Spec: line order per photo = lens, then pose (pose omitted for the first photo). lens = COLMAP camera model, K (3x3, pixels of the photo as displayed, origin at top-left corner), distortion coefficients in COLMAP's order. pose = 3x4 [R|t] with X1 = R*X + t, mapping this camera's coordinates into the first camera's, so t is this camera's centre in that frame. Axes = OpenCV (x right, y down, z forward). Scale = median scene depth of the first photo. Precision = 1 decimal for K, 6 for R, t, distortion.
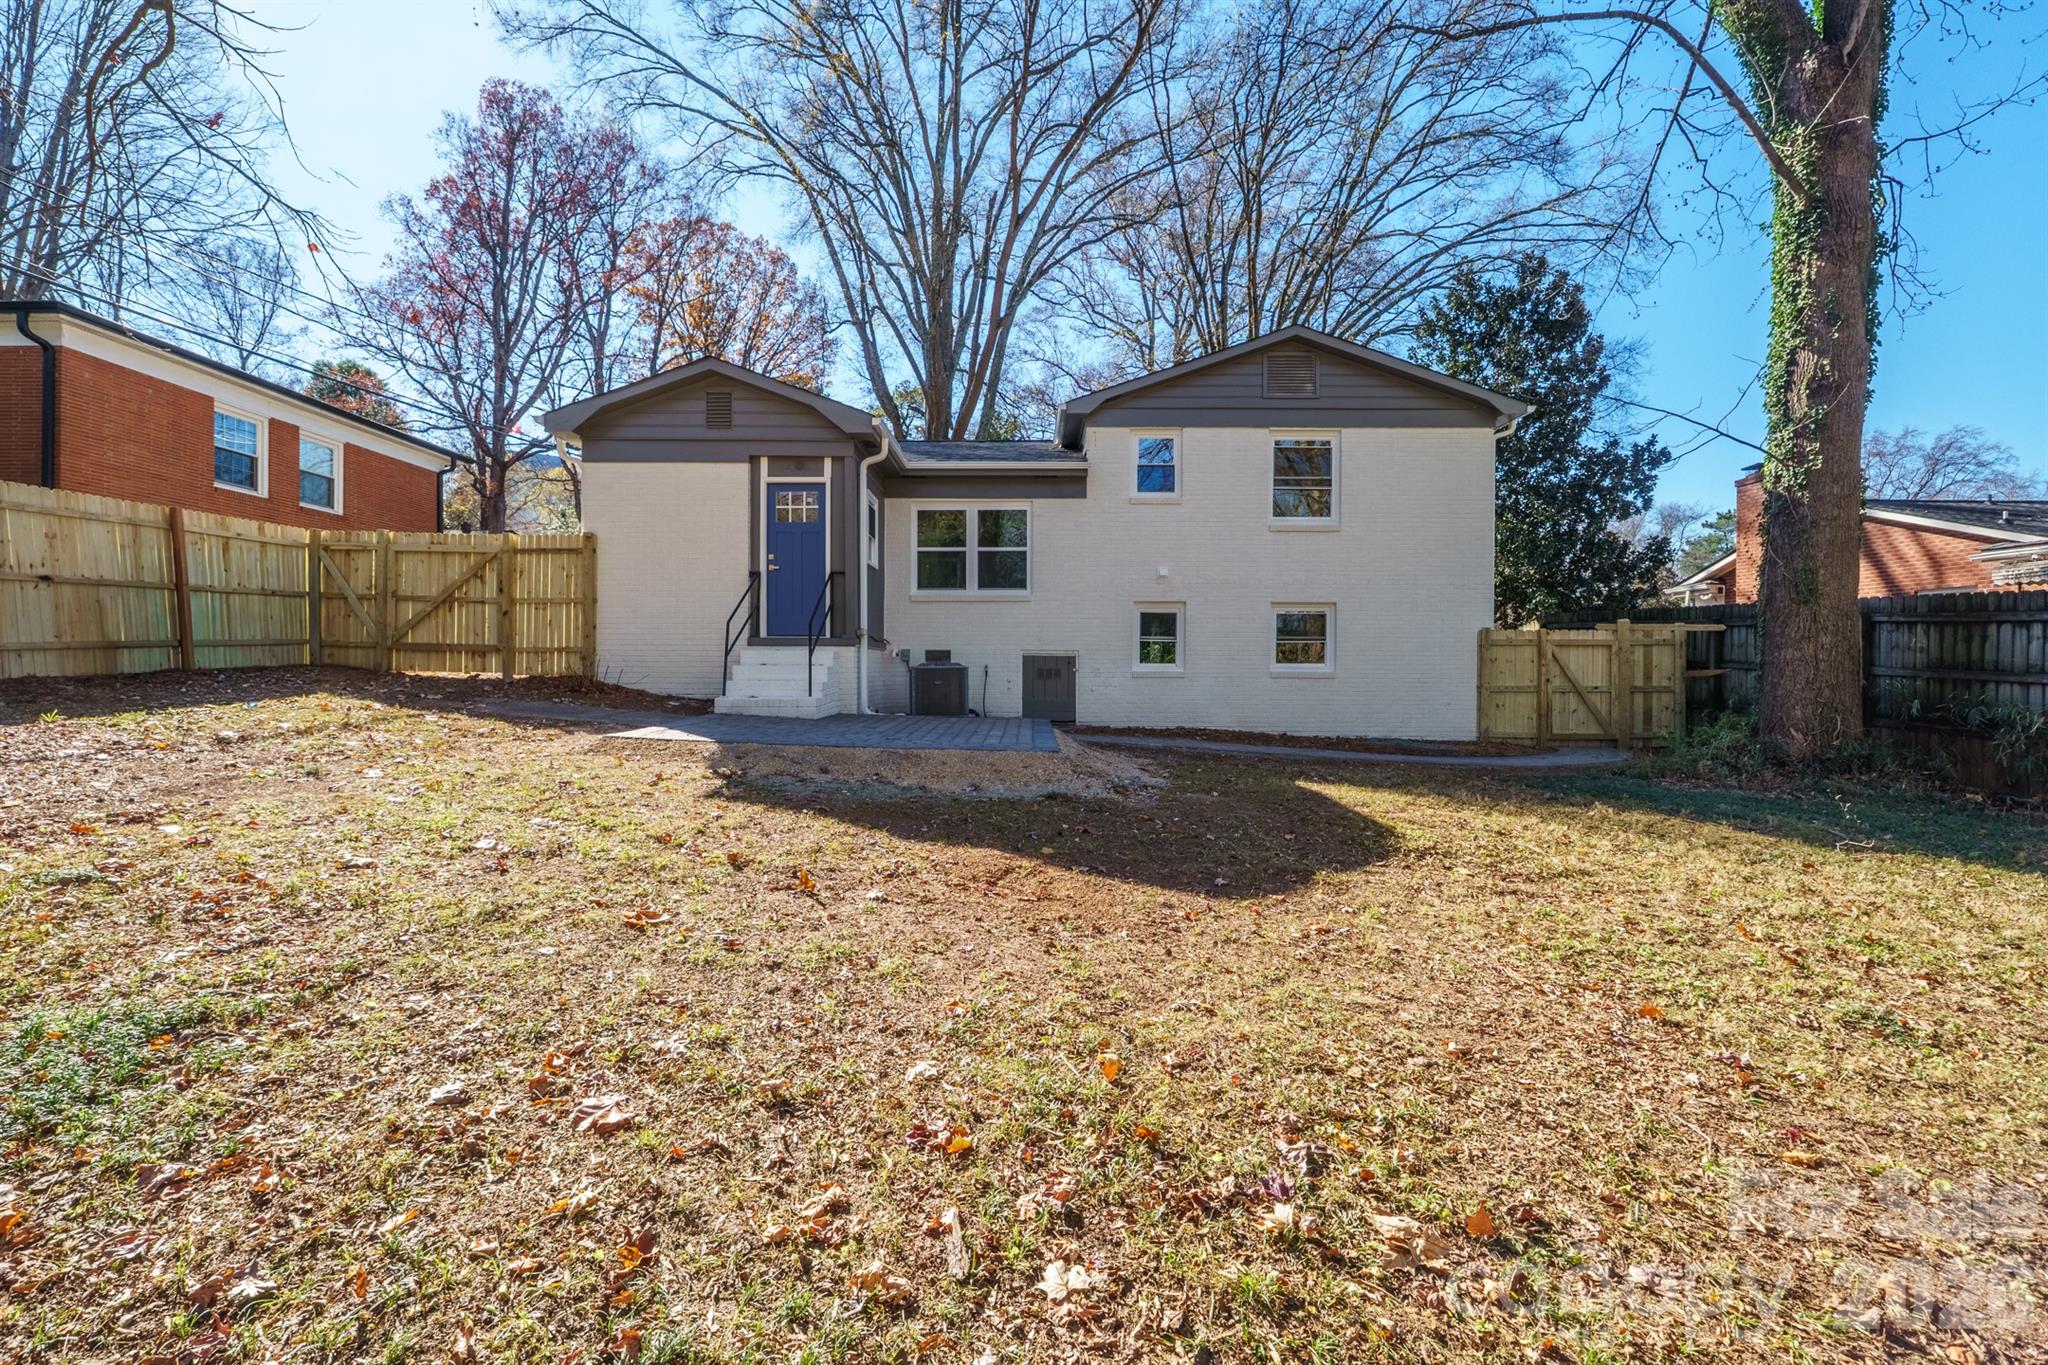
lens RADIAL K [[896.5, 0, 1013.4], [0, 896.5, 663.4], [0, 0, 1]] dist [0.002012, -0.005318]
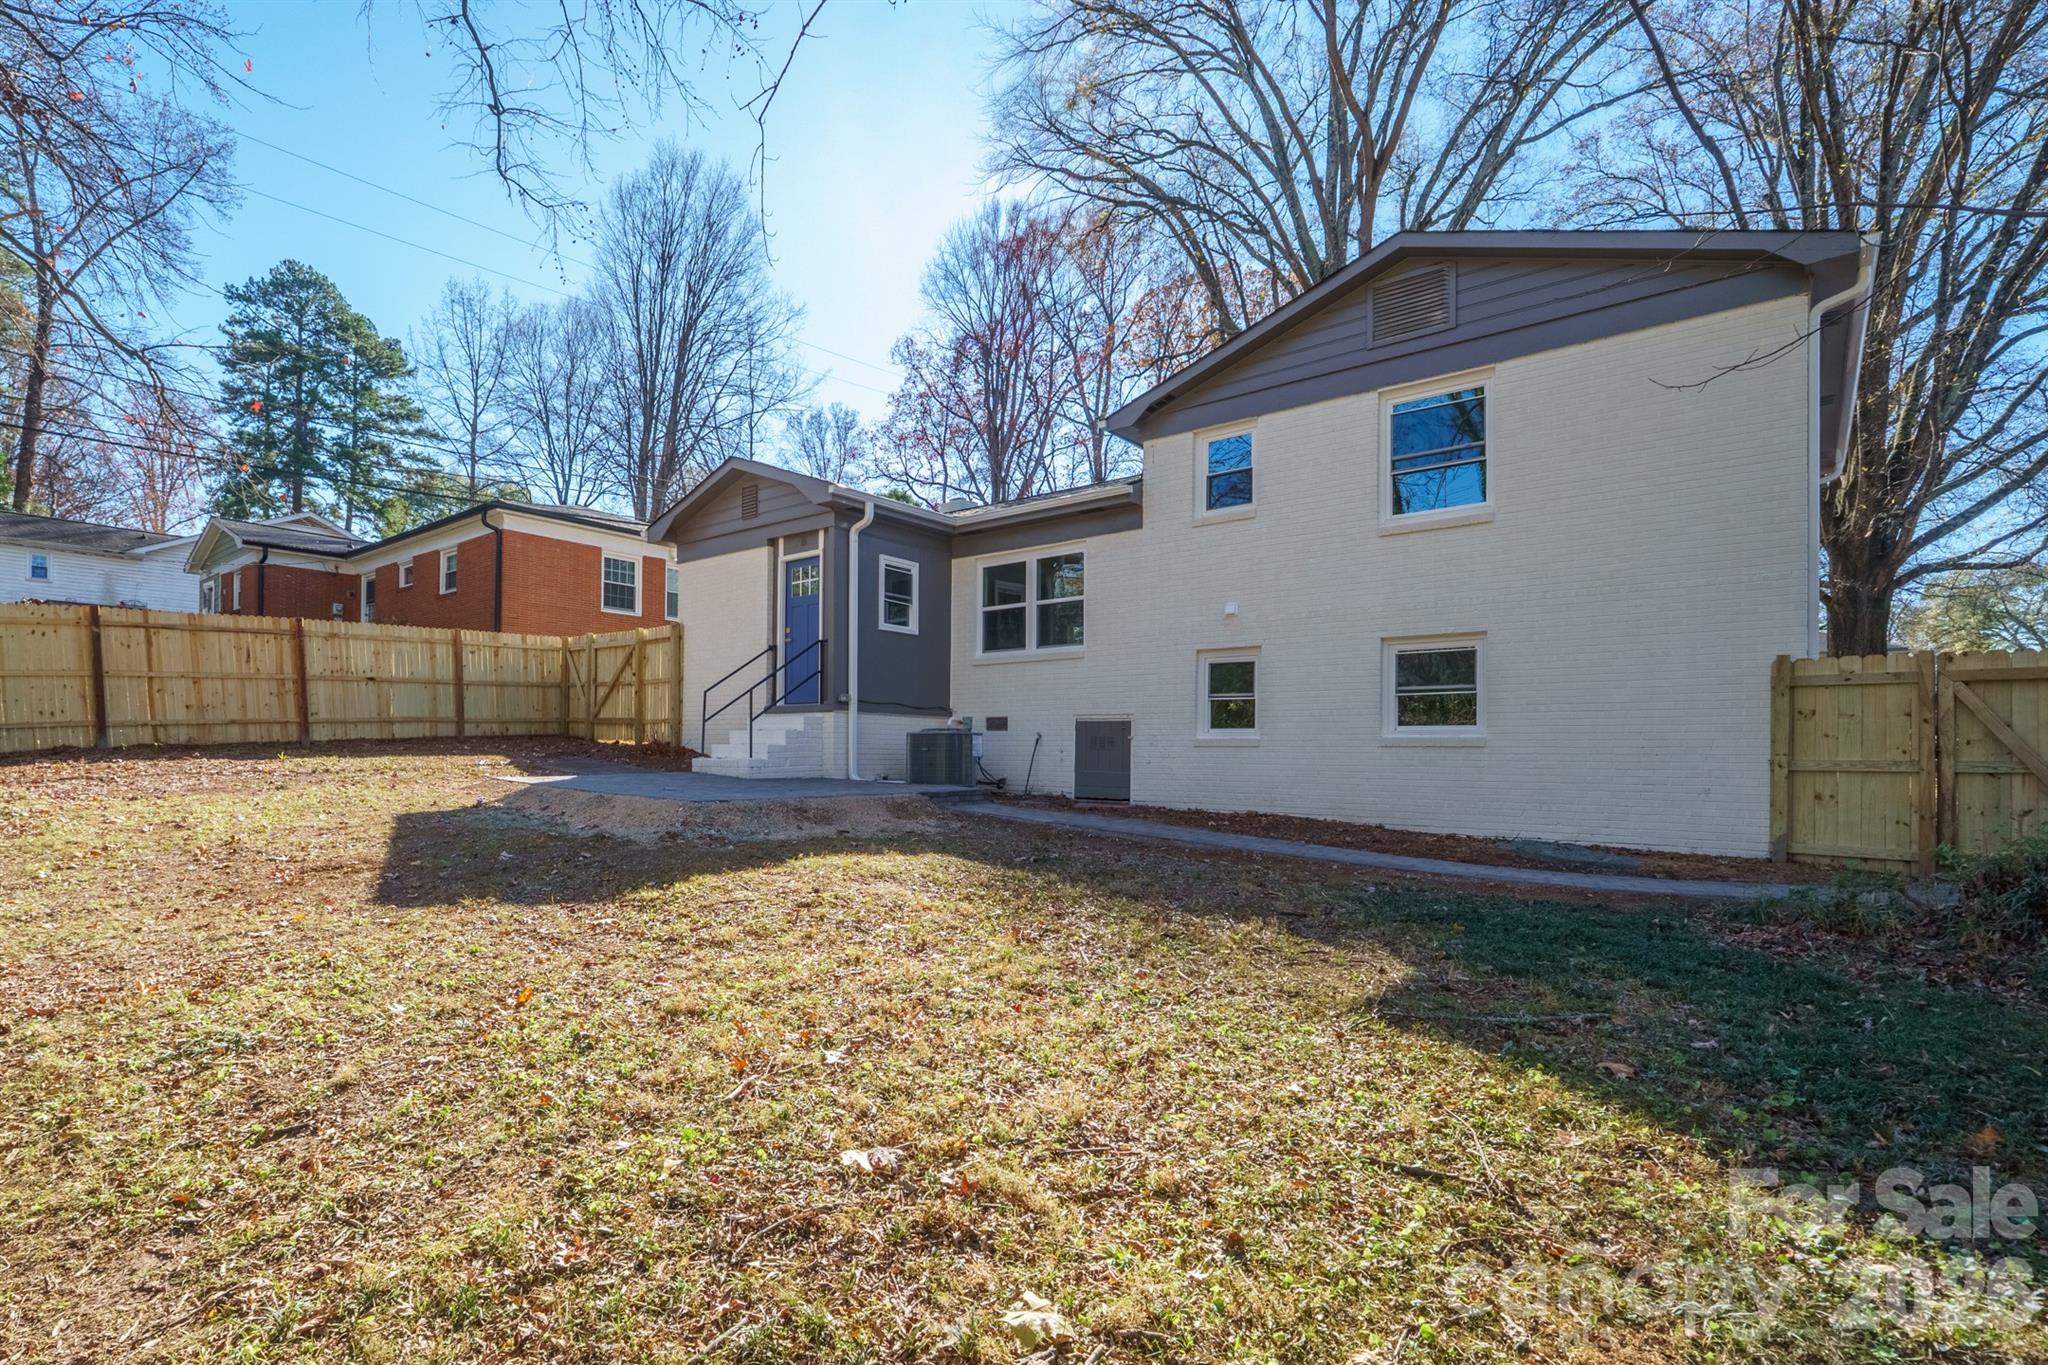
lens RADIAL K [[1050.1, 0, 1022.0], [0, 1050.1, 742.1], [0, 0, 1]] dist [-0.004748, -0.000277]
pose [[0.744619, -0.006833, -0.667455, 0.642706], [-0.002253, 0.999916, -0.012750, 0.024070], [0.667486, 0.010997, 0.744541, 0.216642]]
